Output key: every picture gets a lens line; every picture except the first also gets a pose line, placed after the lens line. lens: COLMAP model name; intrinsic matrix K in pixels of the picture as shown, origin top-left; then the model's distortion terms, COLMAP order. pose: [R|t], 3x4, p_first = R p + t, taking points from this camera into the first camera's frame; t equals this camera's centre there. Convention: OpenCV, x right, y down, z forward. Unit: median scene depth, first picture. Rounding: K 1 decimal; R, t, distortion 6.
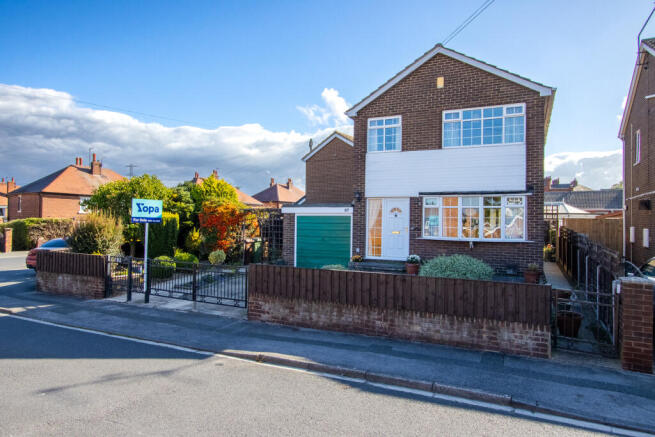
lens RADIAL K [[427.2, 0, 327.6], [0, 427.2, 221.2], [0, 0, 1]] dist [0.044572, 0.001210]
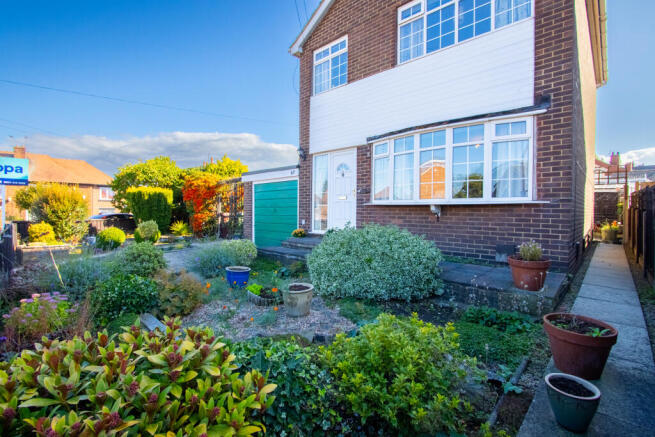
lens RADIAL K [[302.6, 0, 324.7], [0, 302.6, 220.2], [0, 0, 1]] dist [-0.012983, 0.001937]
pose [[0.942976, 0.002605, -0.332849, 0.307105], [0.004333, 0.999789, 0.020098, 0.055057], [0.332831, -0.020394, 0.942766, 0.508621]]
